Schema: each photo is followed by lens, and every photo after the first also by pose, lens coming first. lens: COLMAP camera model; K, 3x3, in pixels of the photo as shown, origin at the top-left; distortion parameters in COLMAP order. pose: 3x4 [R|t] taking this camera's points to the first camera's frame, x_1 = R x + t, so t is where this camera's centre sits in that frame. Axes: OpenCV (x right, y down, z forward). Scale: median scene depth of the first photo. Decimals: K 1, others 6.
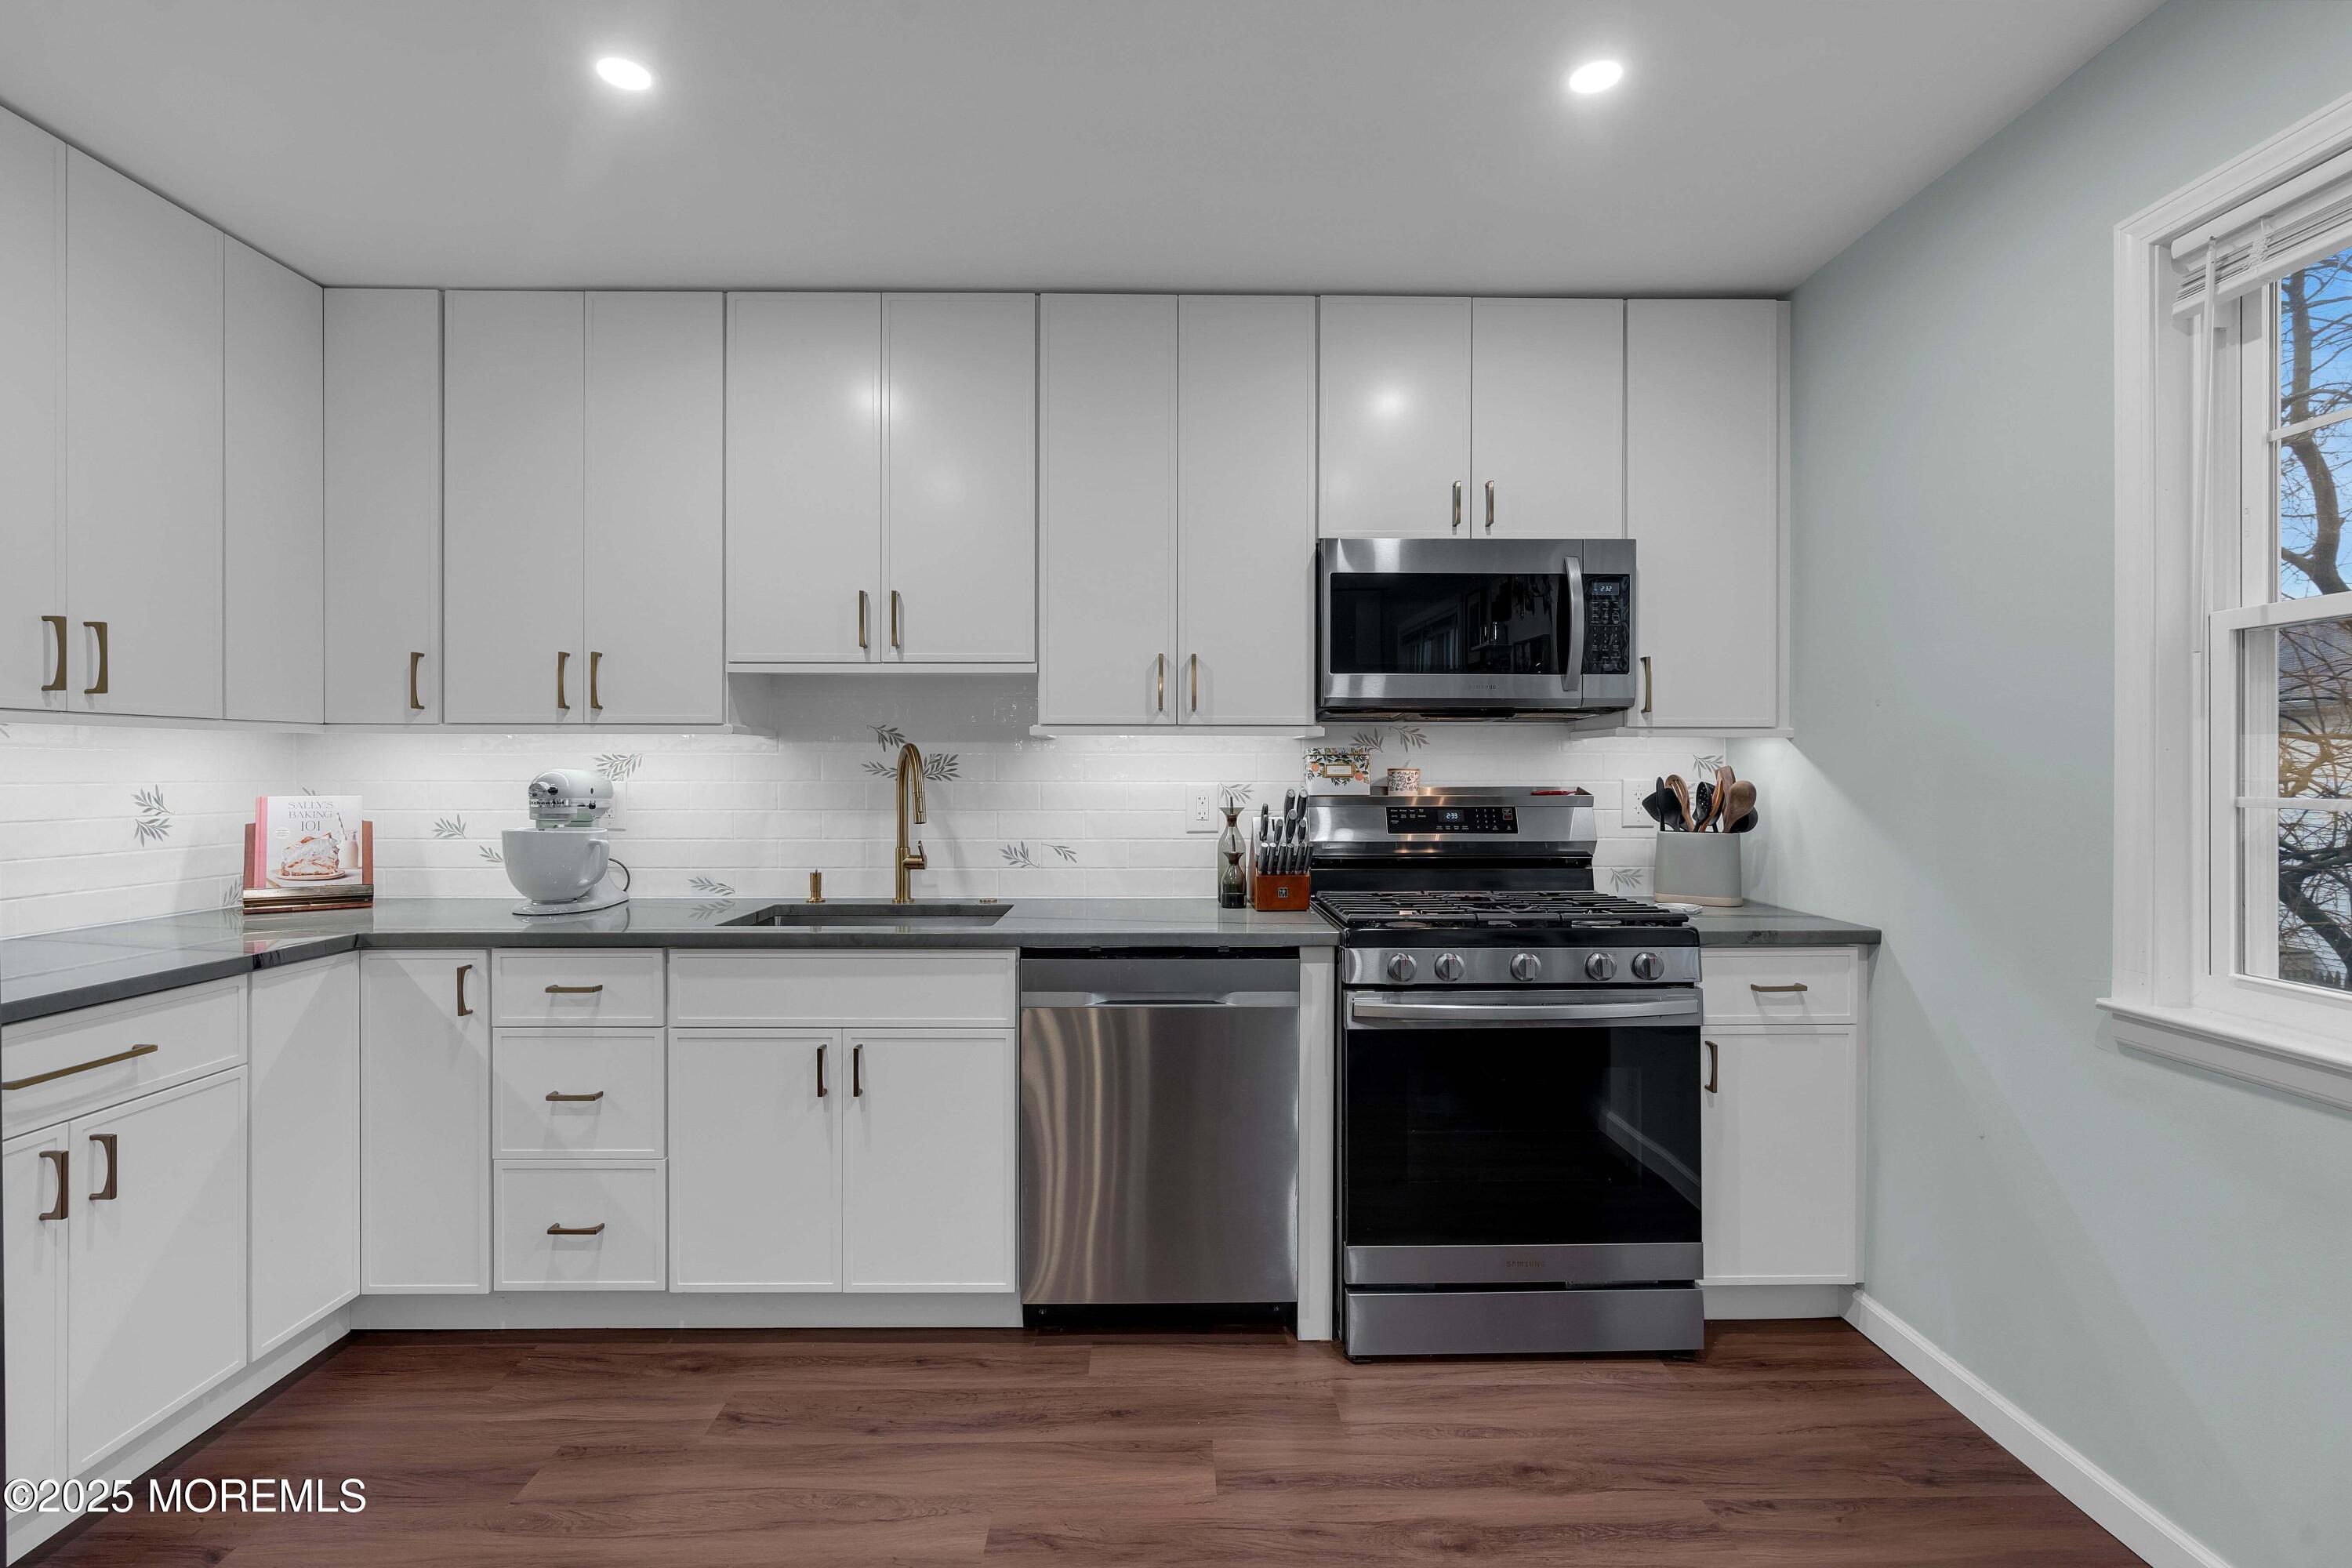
lens RADIAL K [[1079.2, 0, 1170.2], [0, 1079.2, 774.6], [0, 0, 1]] dist [-0.007096, 0.000869]
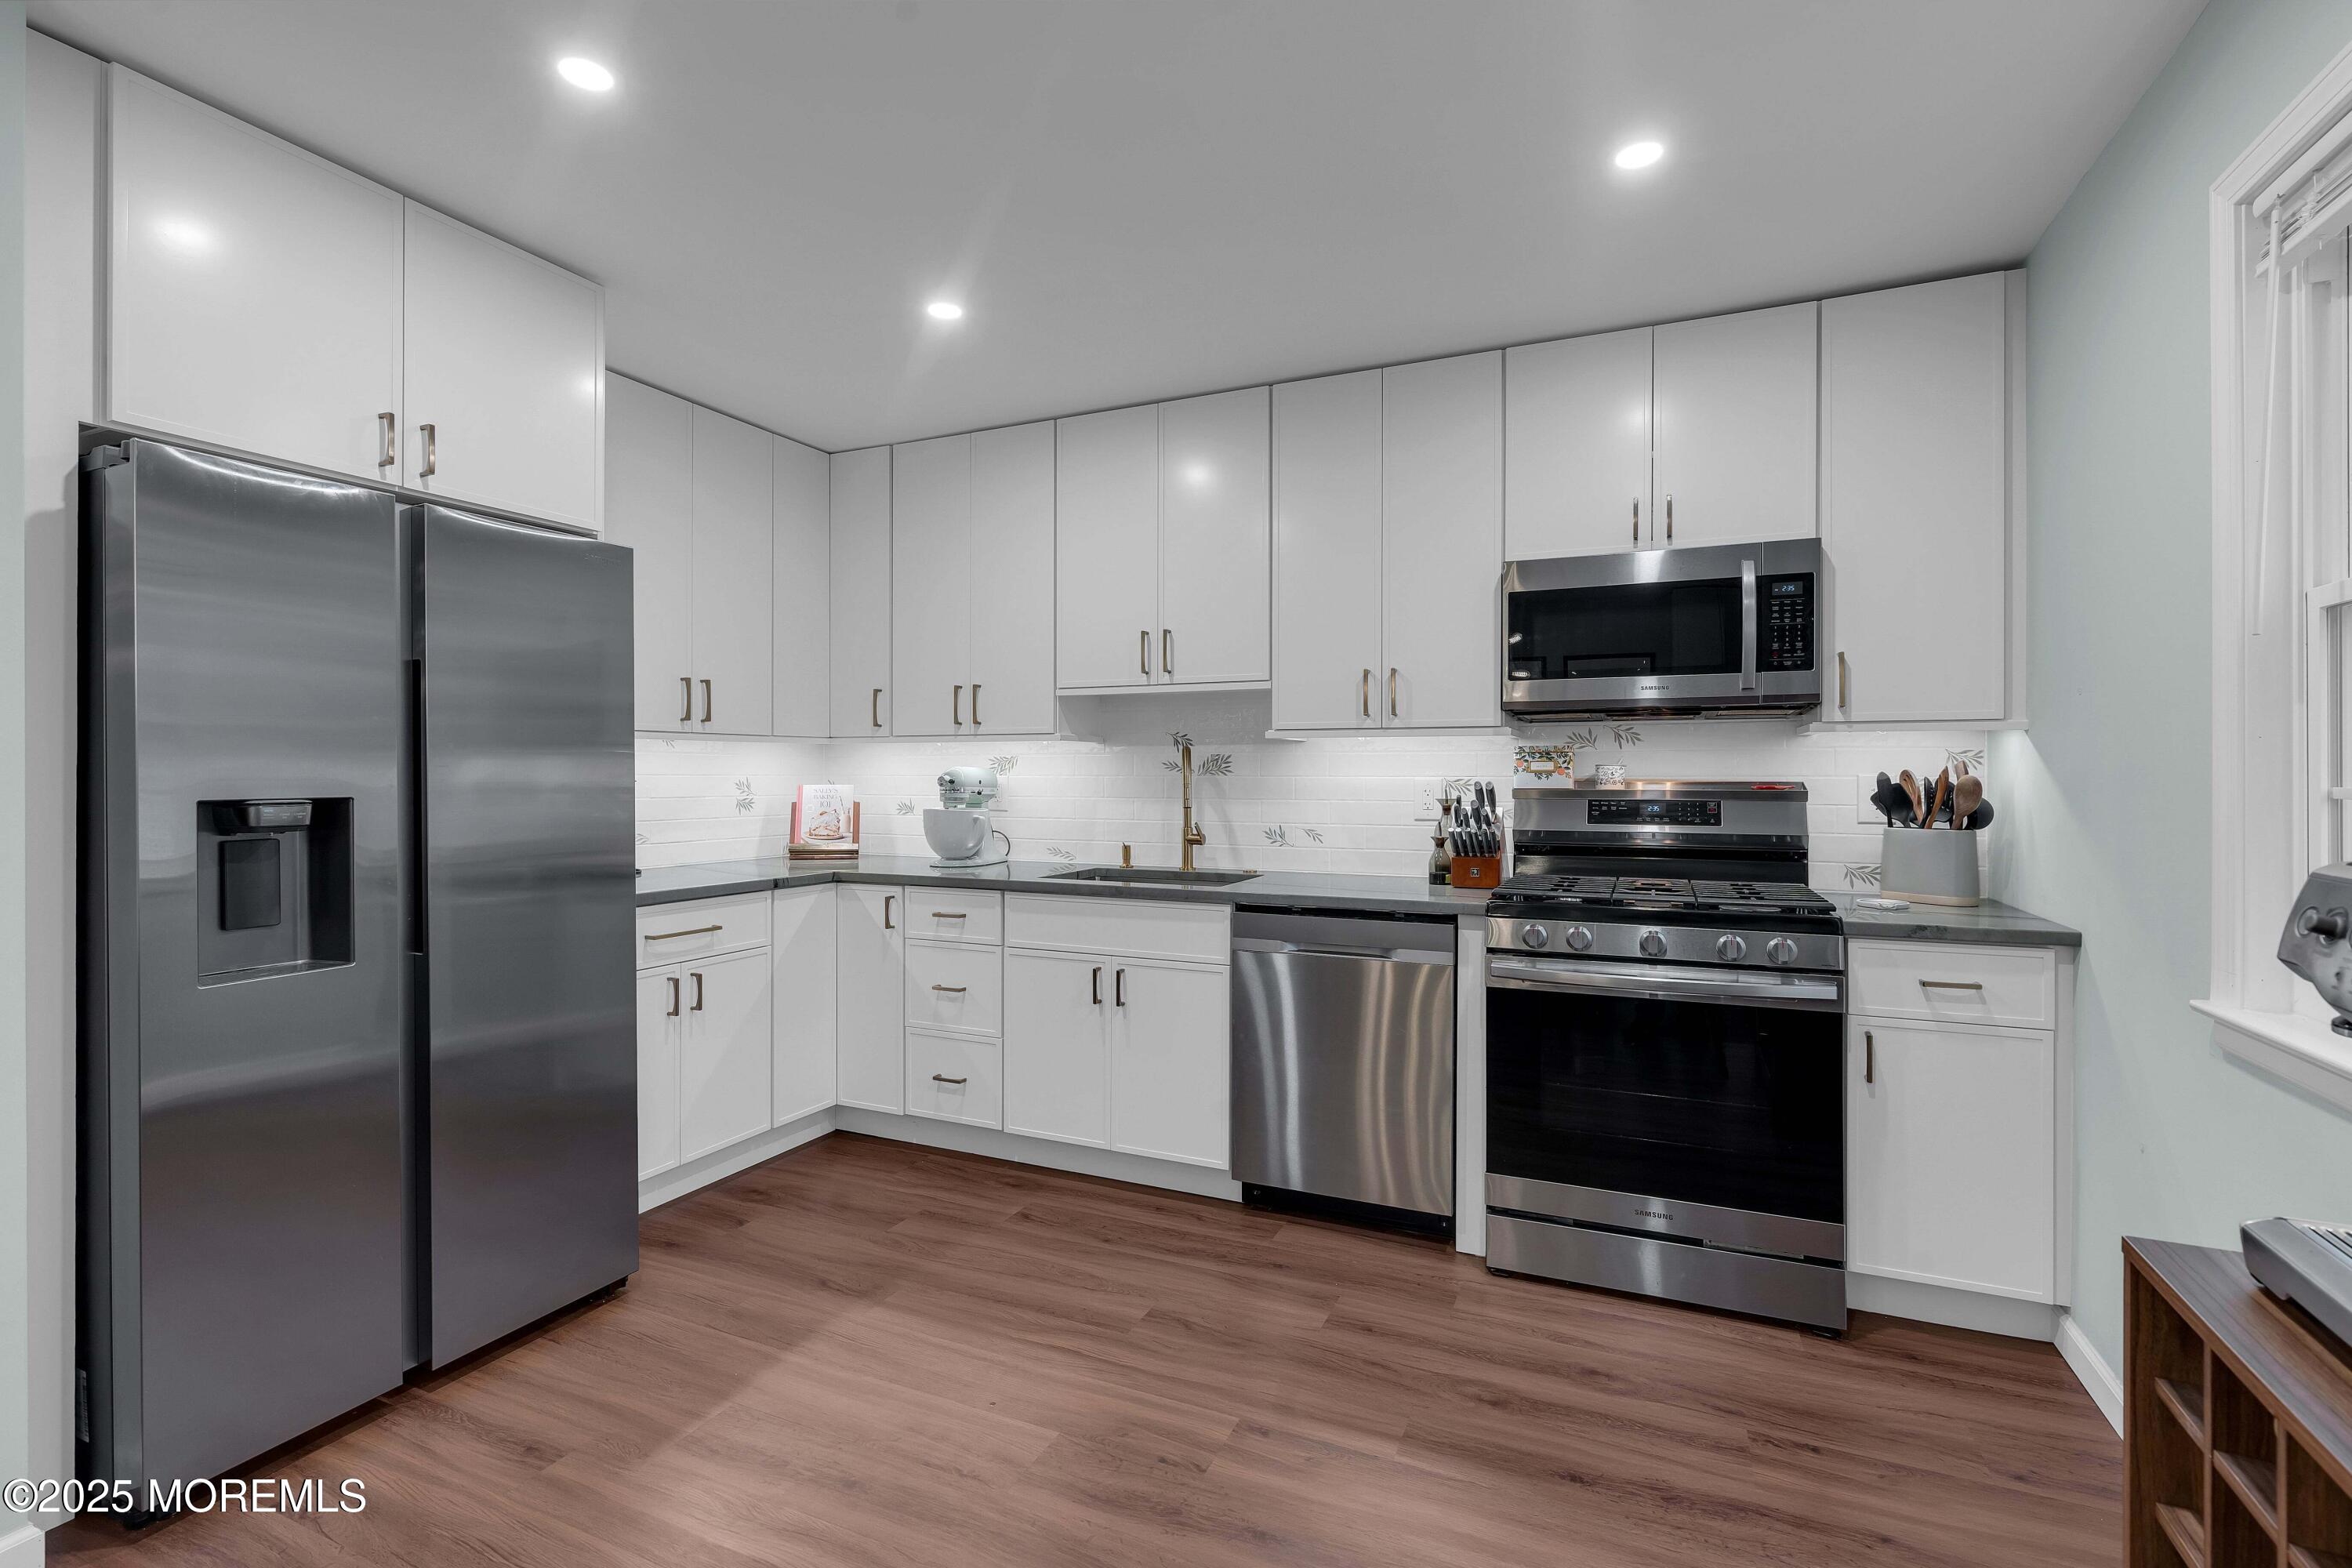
lens RADIAL K [[1049.1, 0, 1176.5], [0, 1049.1, 774.7], [0, 0, 1]] dist [-0.009735, 0.000432]
pose [[0.905761, 0.000435, -0.423788, 0.320771], [-0.001756, 0.999995, -0.002726, 0.009836], [0.423785, 0.003213, 0.905757, -0.159649]]
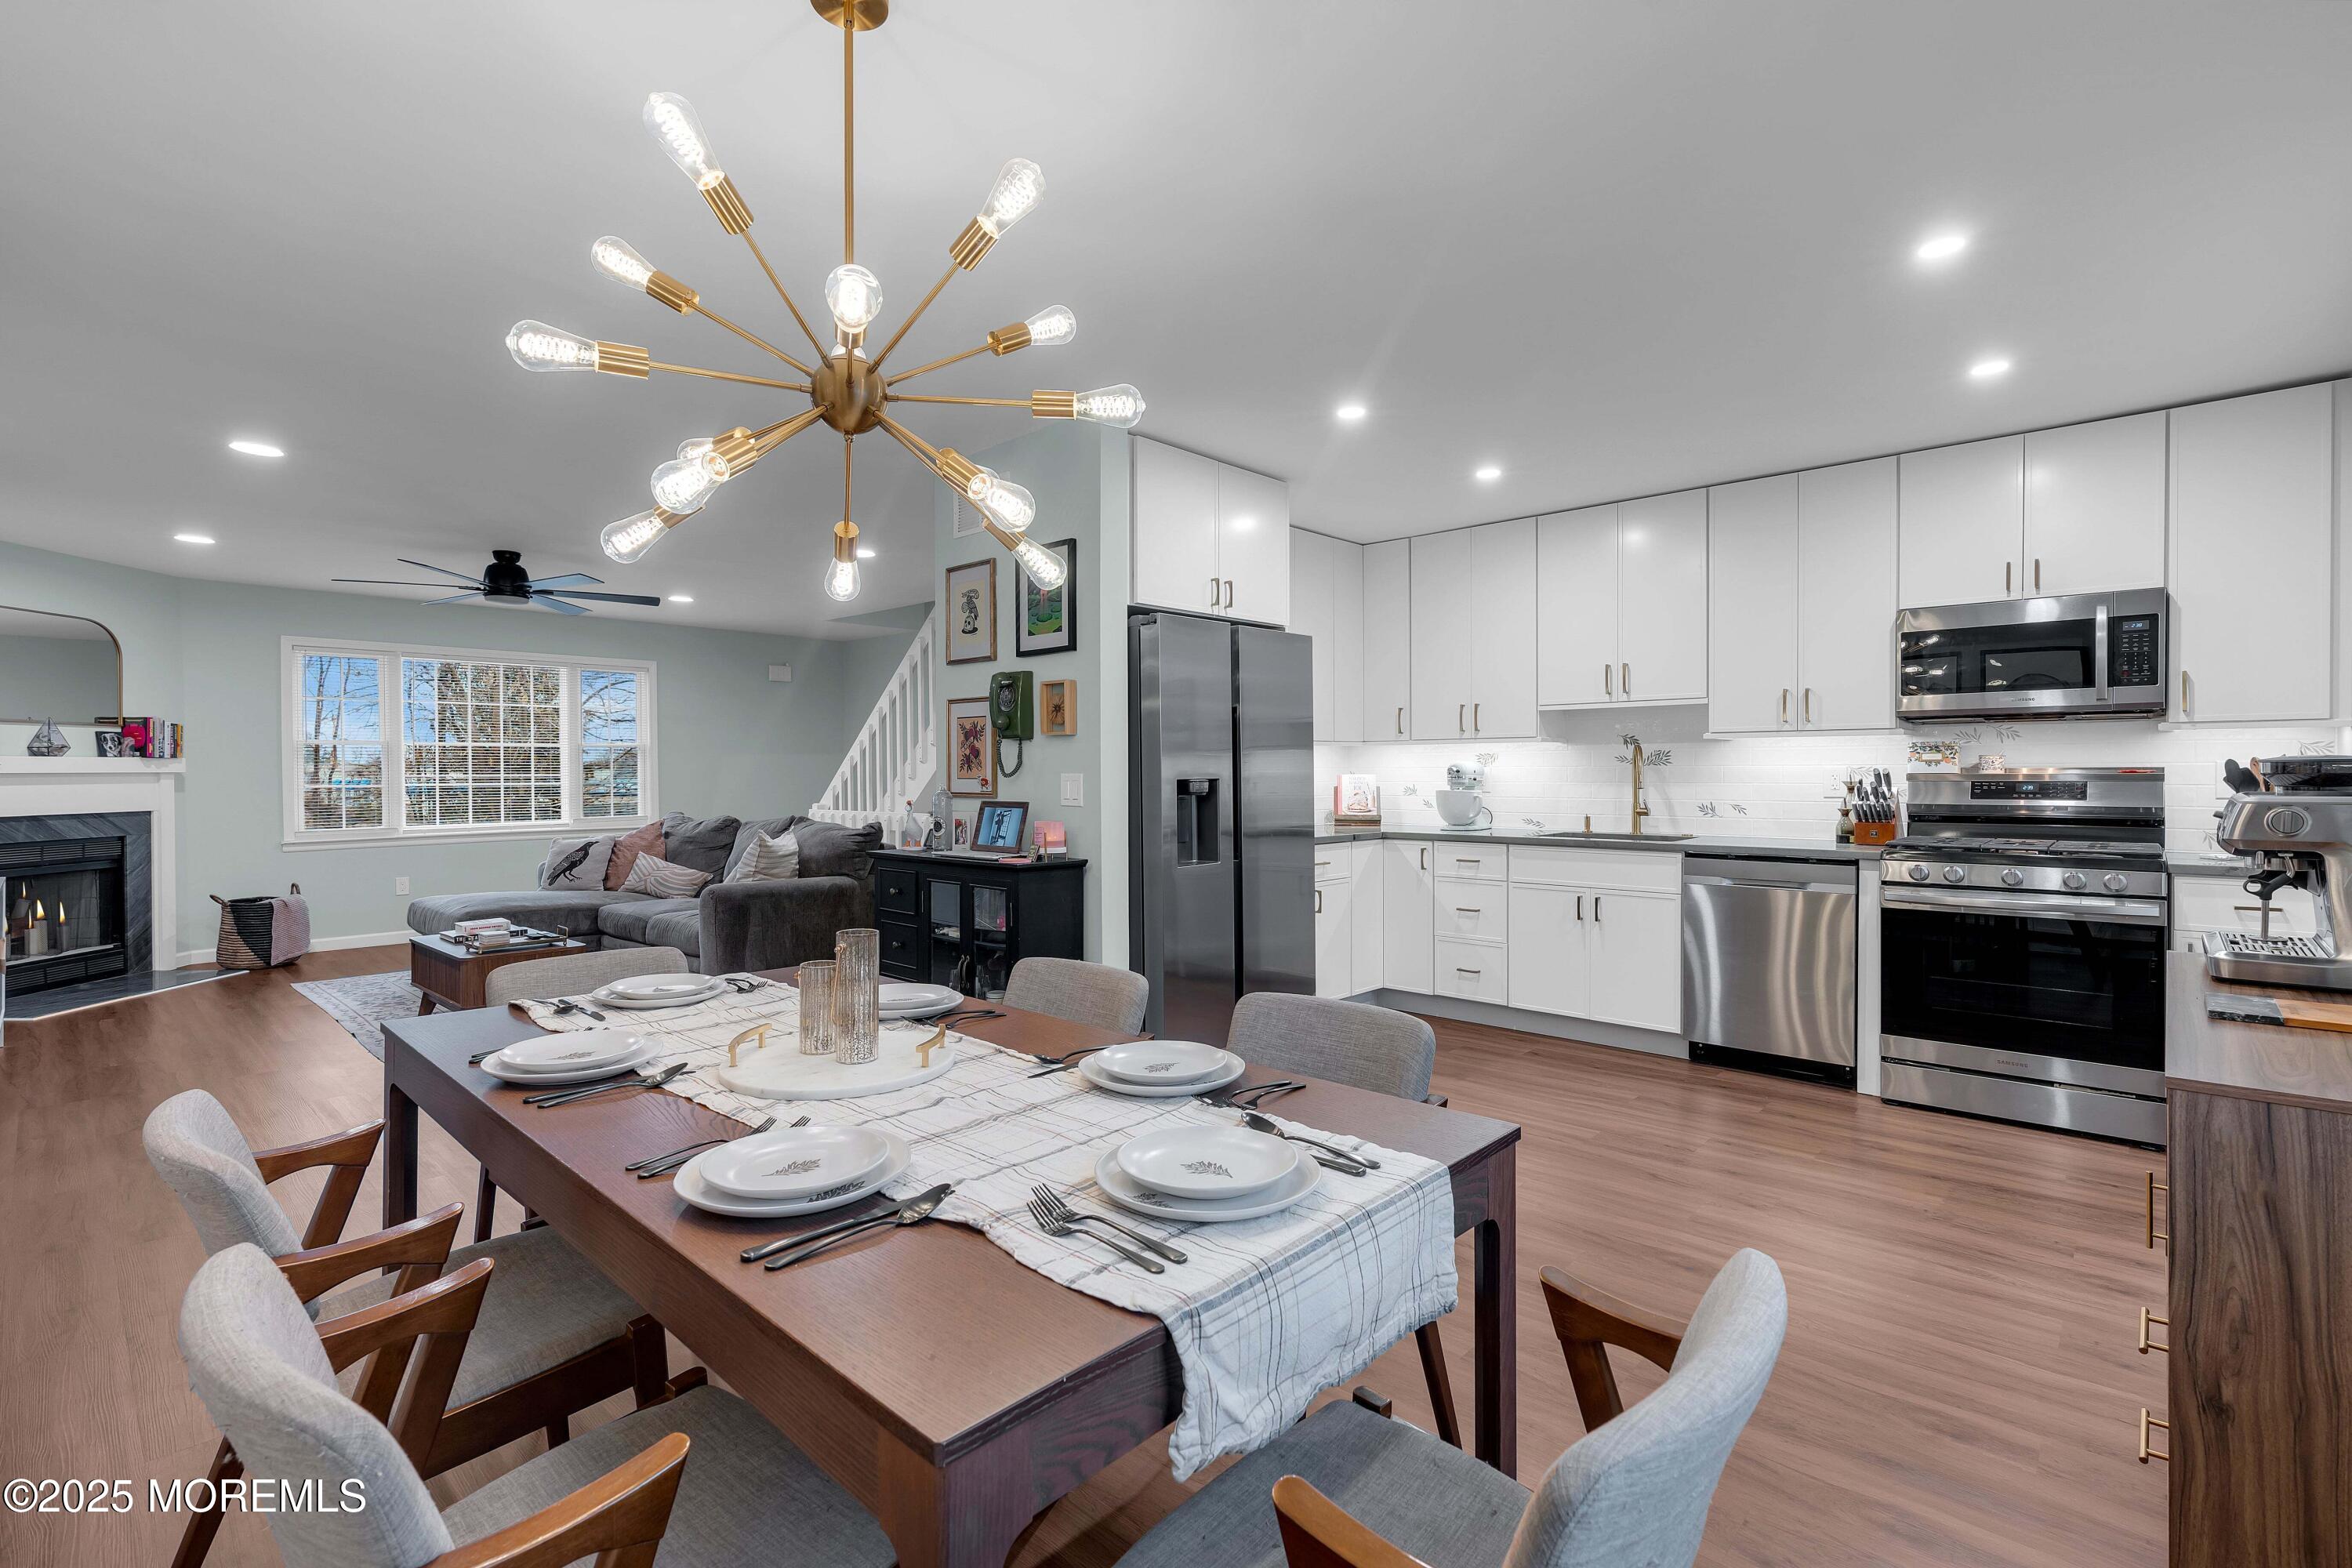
lens RADIAL K [[1063.0, 0, 1176.0], [0, 1063.0, 784.0], [0, 0, 1]] dist [-0.002244, 0.000115]
pose [[0.726178, 0.004686, -0.687491, 0.480957], [0.003276, 0.999942, 0.010277, 0.018090], [0.687499, -0.009716, 0.726121, -0.938548]]
